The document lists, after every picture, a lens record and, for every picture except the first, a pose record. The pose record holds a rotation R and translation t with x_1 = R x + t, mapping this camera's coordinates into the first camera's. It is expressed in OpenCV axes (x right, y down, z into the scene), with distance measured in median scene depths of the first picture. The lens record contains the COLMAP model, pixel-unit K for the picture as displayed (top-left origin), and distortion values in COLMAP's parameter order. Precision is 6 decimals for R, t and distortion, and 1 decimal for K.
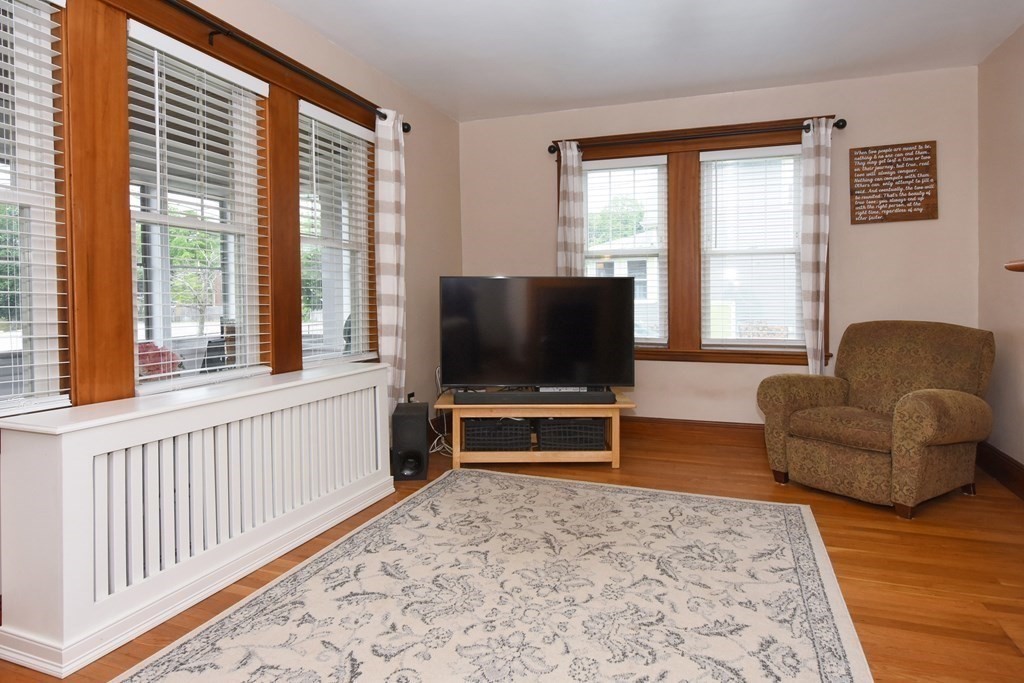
lens RADIAL K [[554.1, 0, 445.1], [0, 554.1, 328.9], [0, 0, 1]] dist [0.001850, -0.000943]
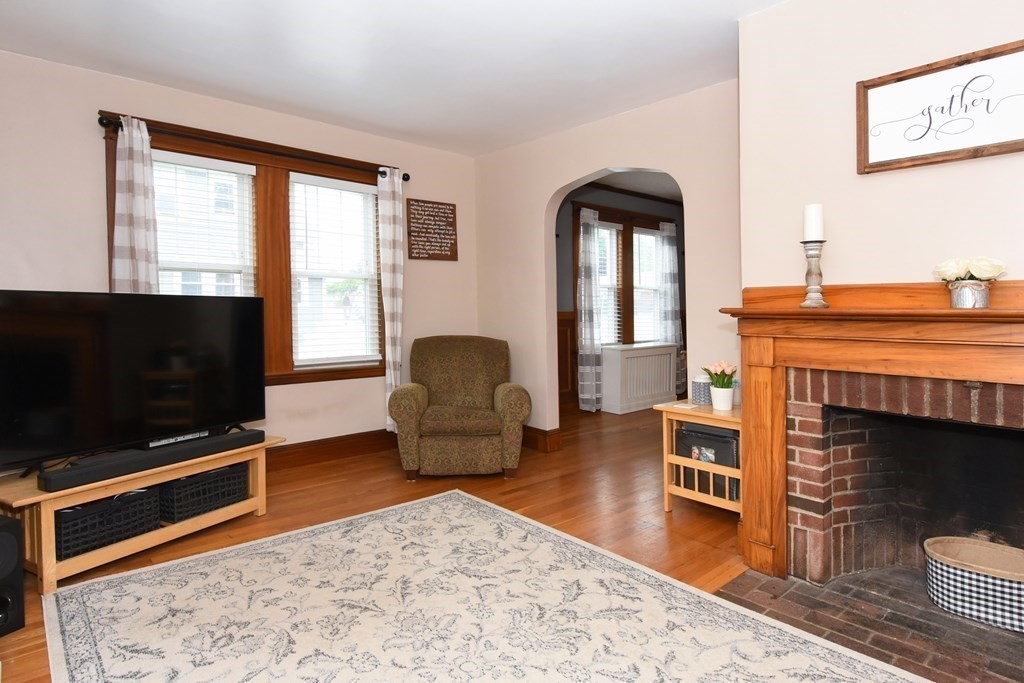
lens RADIAL K [[611.3, 0, 437.9], [0, 611.3, 326.0], [0, 0, 1]] dist [0.011746, -0.021577]
pose [[0.467494, -0.026579, 0.883596, -0.511454], [0.048726, 0.998803, 0.004265, -0.047826], [-0.882652, 0.041060, 0.468230, 0.354845]]
